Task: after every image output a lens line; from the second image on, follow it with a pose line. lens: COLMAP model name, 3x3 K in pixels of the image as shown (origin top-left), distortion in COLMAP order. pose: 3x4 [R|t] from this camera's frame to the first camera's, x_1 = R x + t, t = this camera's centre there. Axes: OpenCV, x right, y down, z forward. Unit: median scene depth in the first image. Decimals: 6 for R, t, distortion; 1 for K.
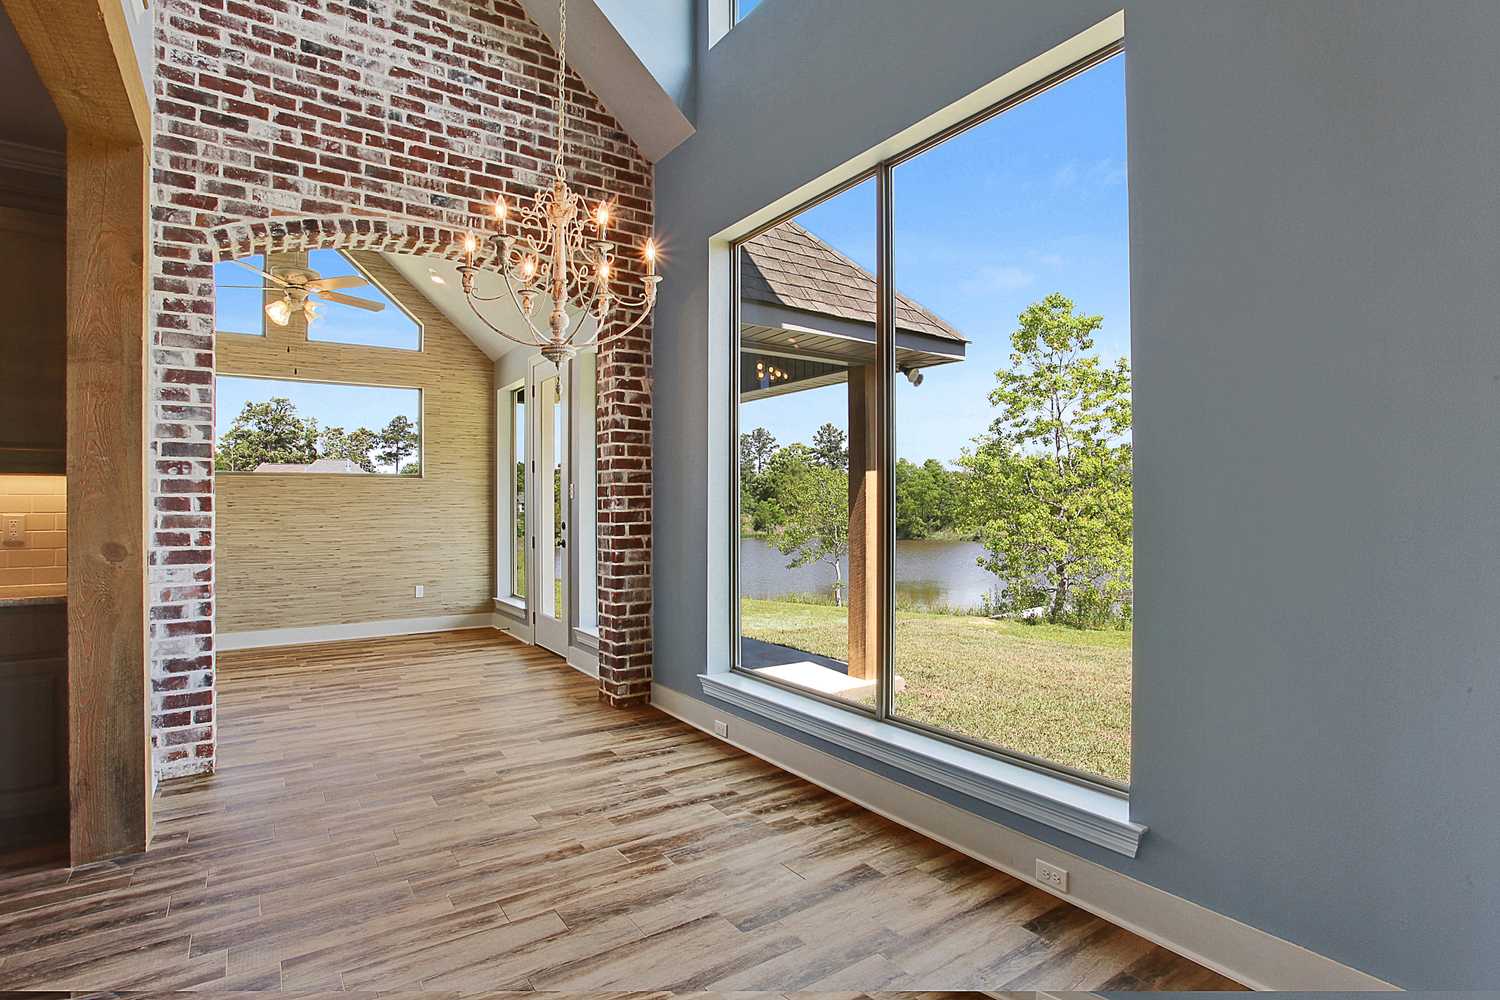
lens RADIAL K [[749.3, 0, 768.3], [0, 749.3, 497.9], [0, 0, 1]] dist [-0.049063, 0.014104]
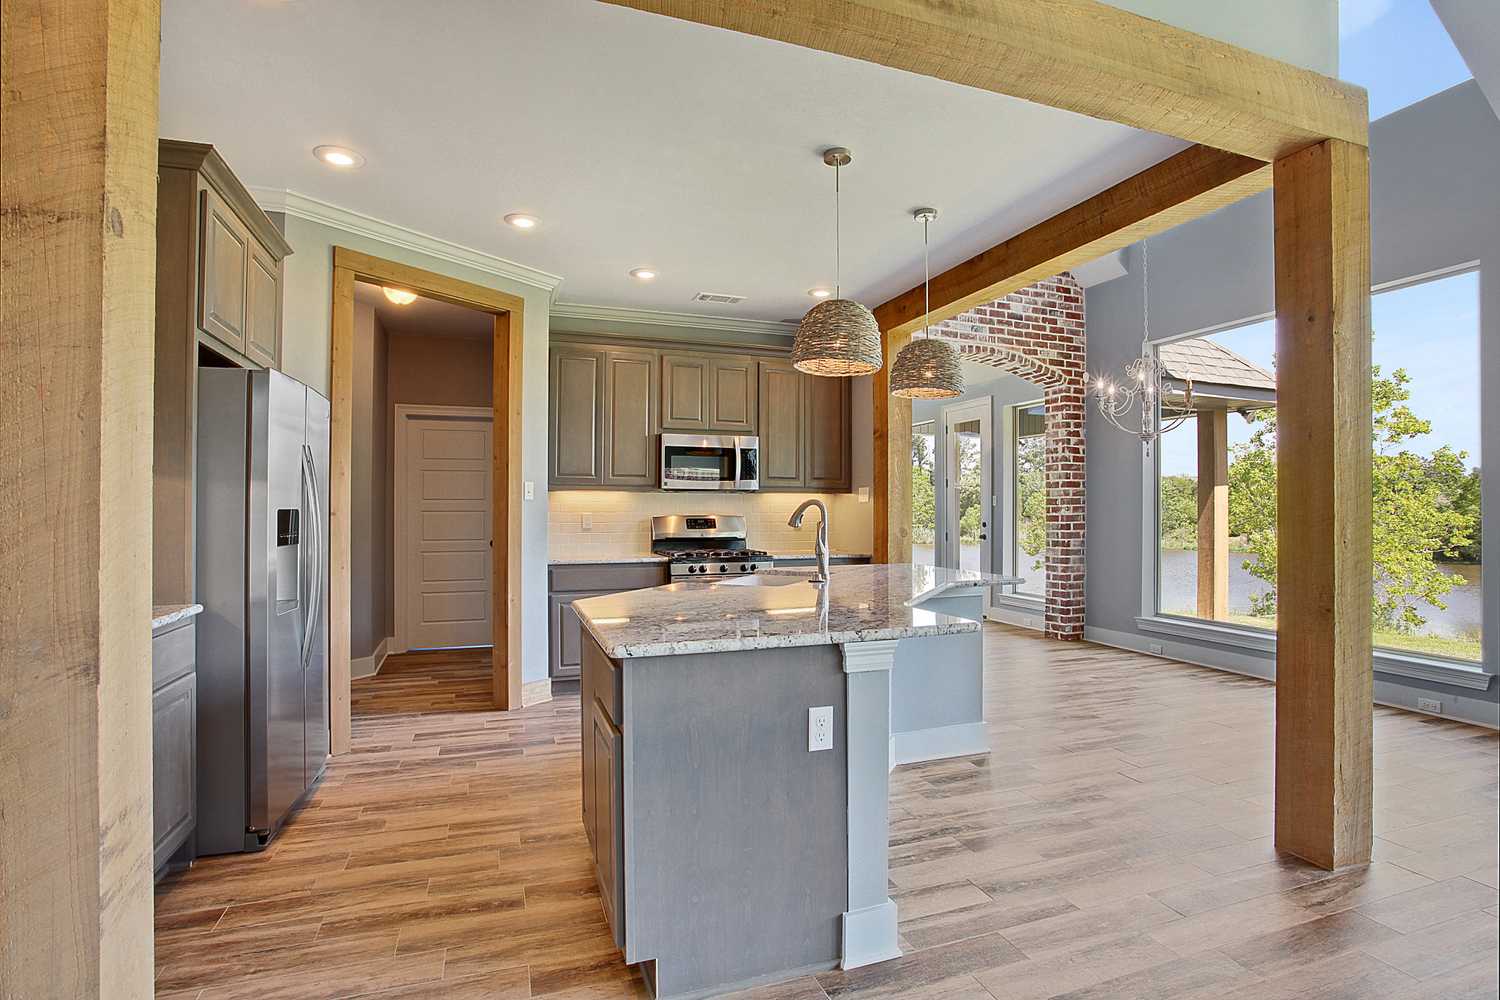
lens RADIAL K [[749.3, 0, 743.7], [0, 749.3, 497.1], [0, 0, 1]] dist [-0.049063, 0.014104]
pose [[0.965528, 0.005628, -0.260237, -0.446350], [-0.007509, 0.999952, -0.006233, -0.003858], [0.260190, 0.007972, 0.965525, -0.673907]]
